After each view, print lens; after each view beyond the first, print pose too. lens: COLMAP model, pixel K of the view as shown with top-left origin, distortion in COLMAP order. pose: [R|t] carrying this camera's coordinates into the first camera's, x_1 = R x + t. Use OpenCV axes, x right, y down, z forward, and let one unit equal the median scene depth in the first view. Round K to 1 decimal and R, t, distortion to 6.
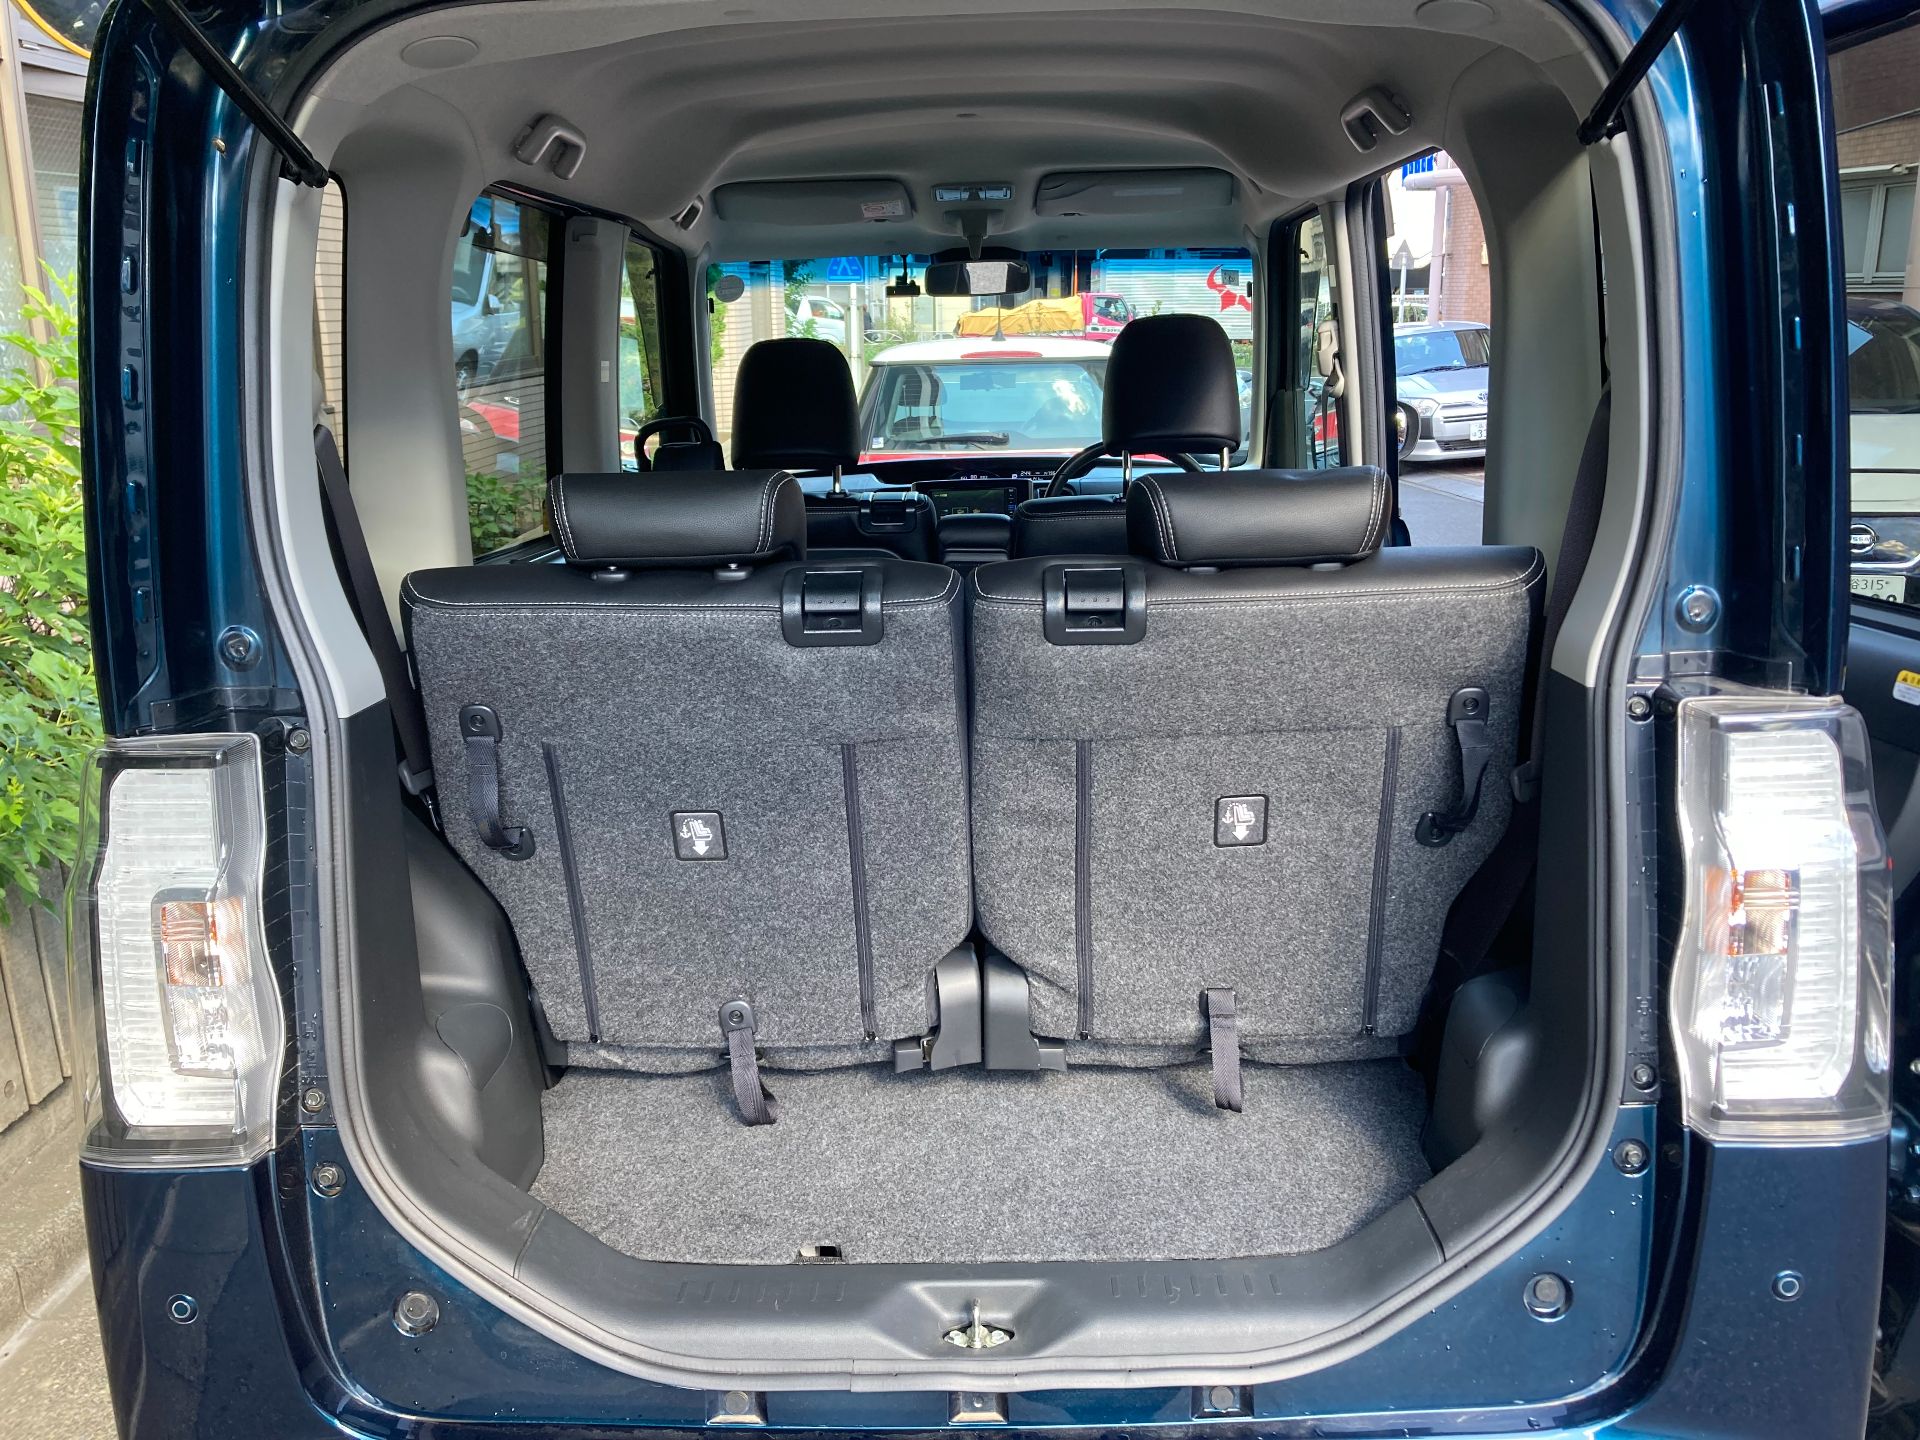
lens RADIAL K [[1563.0, 0, 966.6], [0, 1563.0, 735.2], [0, 0, 1]] dist [0.029211, -0.040714]
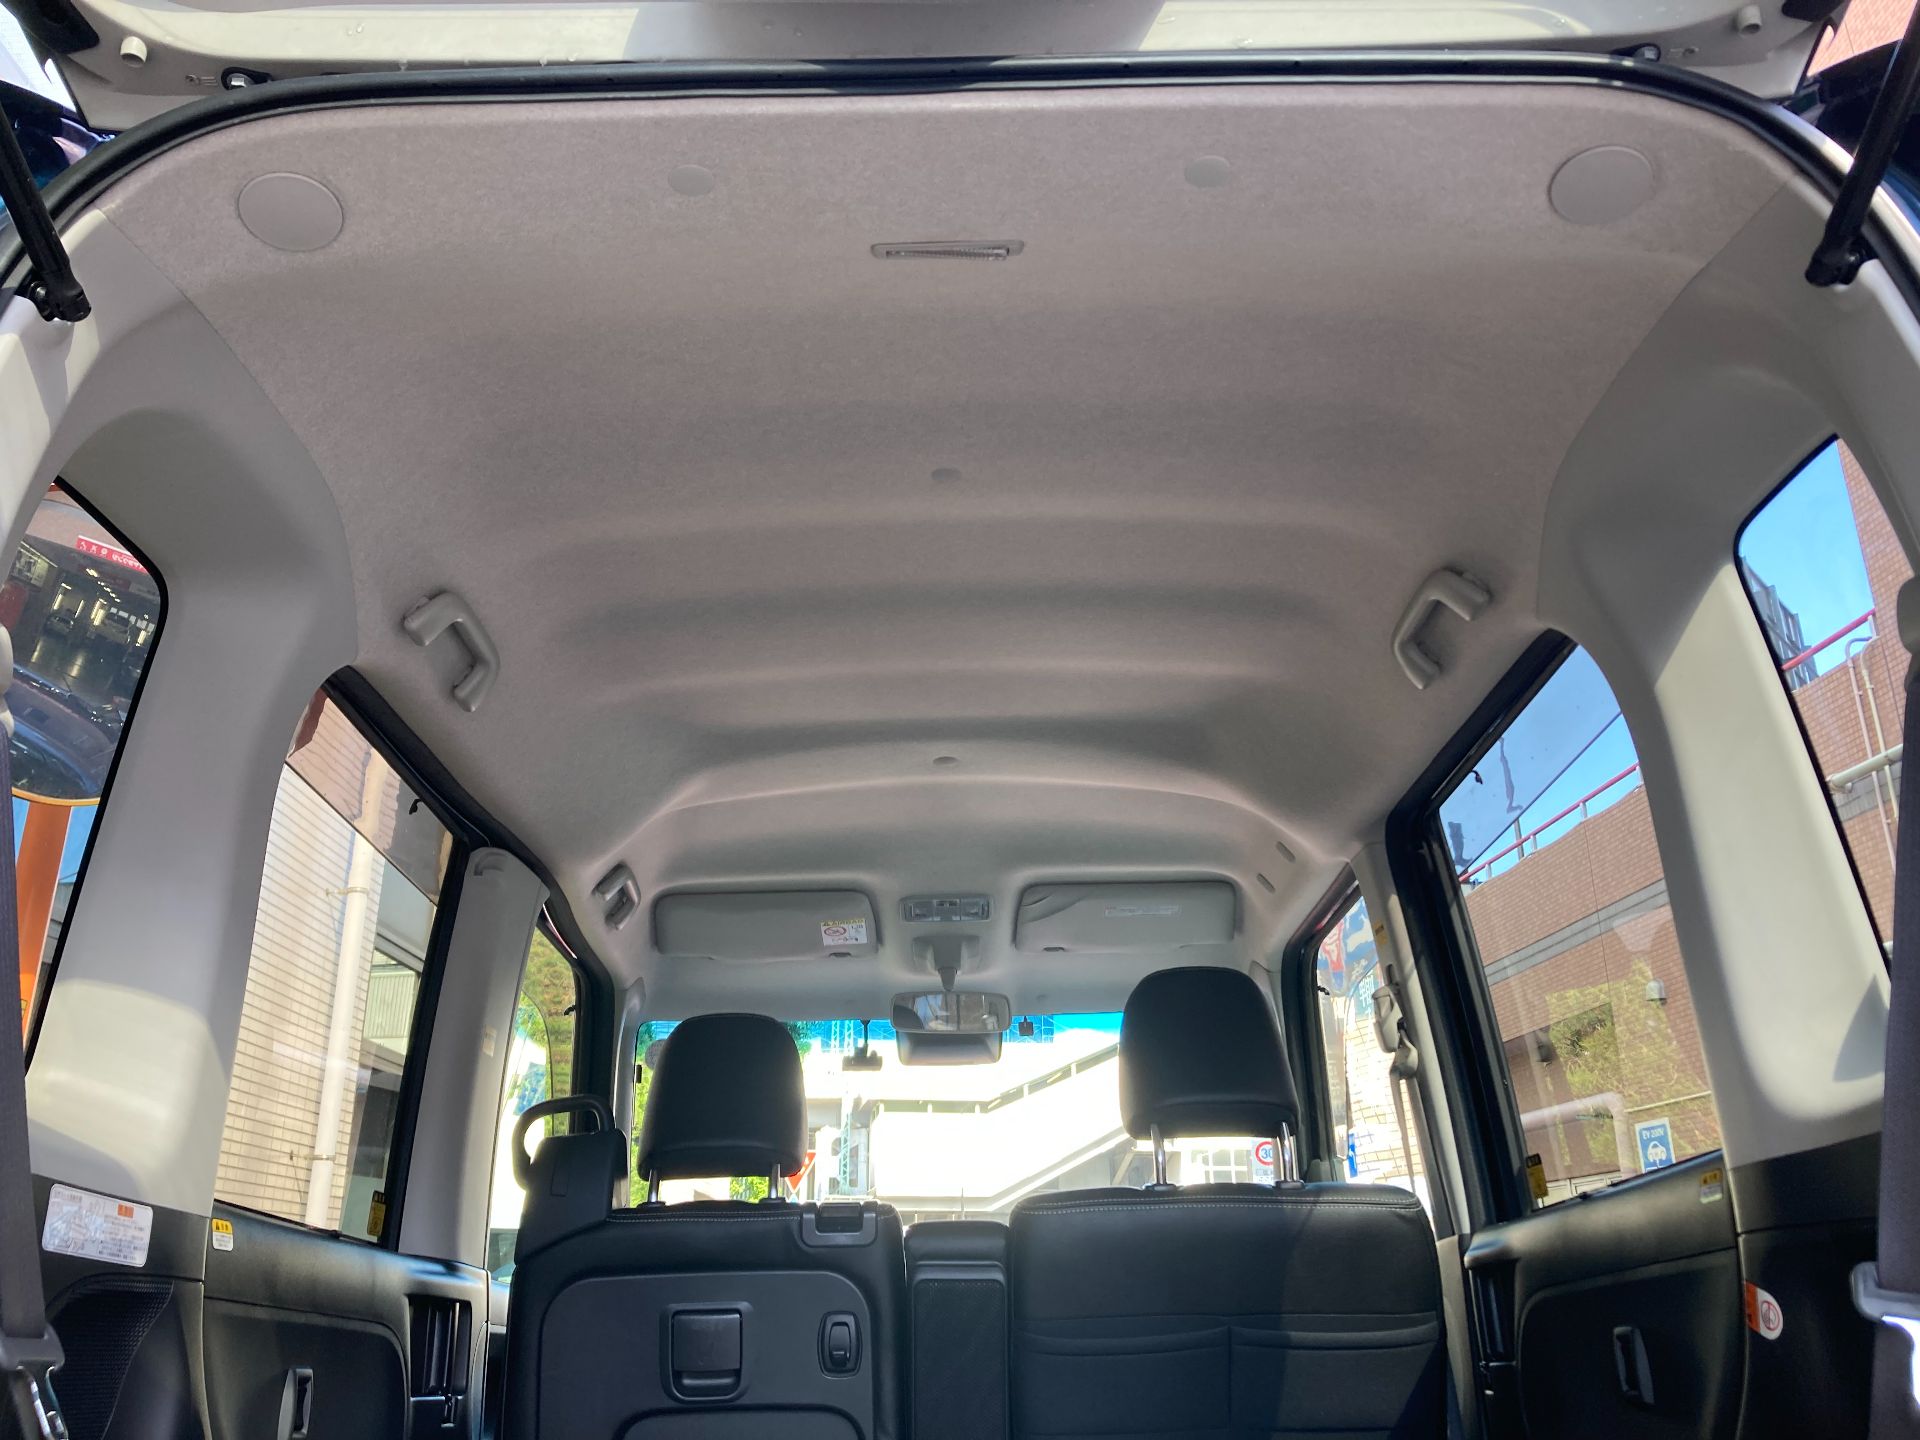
lens RADIAL K [[1563.0, 0, 950.5], [0, 1563.0, 731.6], [0, 0, 1]] dist [0.029211, -0.040714]
pose [[0.999773, 0.006531, 0.020265, -0.024976], [0.006702, 0.806874, -0.590686, 0.193791], [-0.020209, 0.590688, 0.806647, 0.453631]]
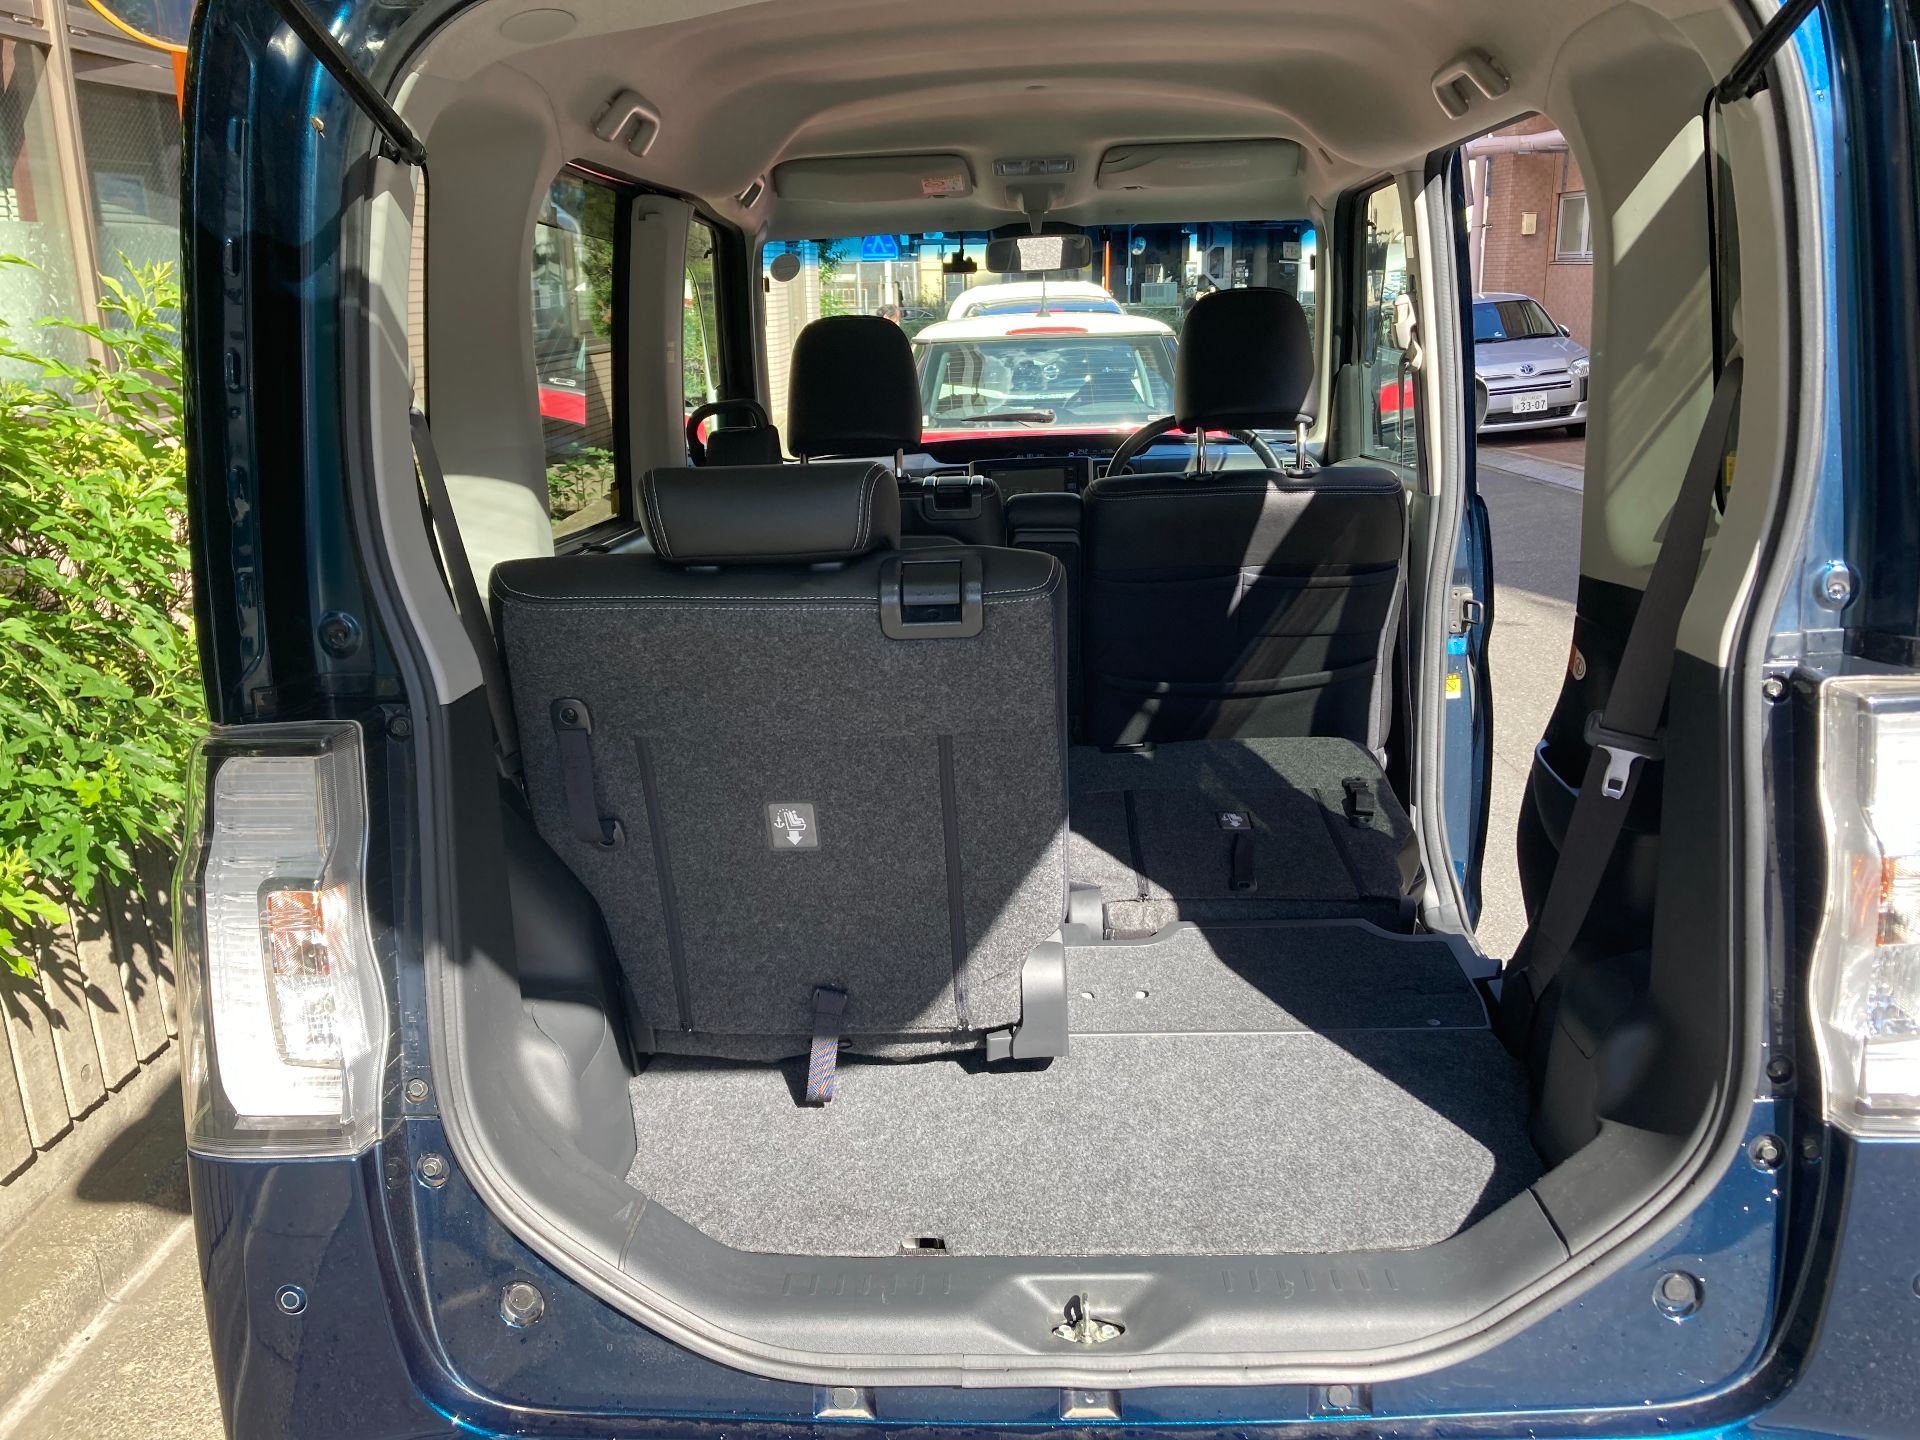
lens RADIAL K [[1563.0, 0, 957.8], [0, 1563.0, 731.6], [0, 0, 1]] dist [0.029211, -0.040714]
pose [[0.999724, -0.003575, -0.023229, -0.046601], [0.003824, 0.999936, 0.010673, -0.003044], [0.023189, -0.010758, 0.999673, 0.018002]]
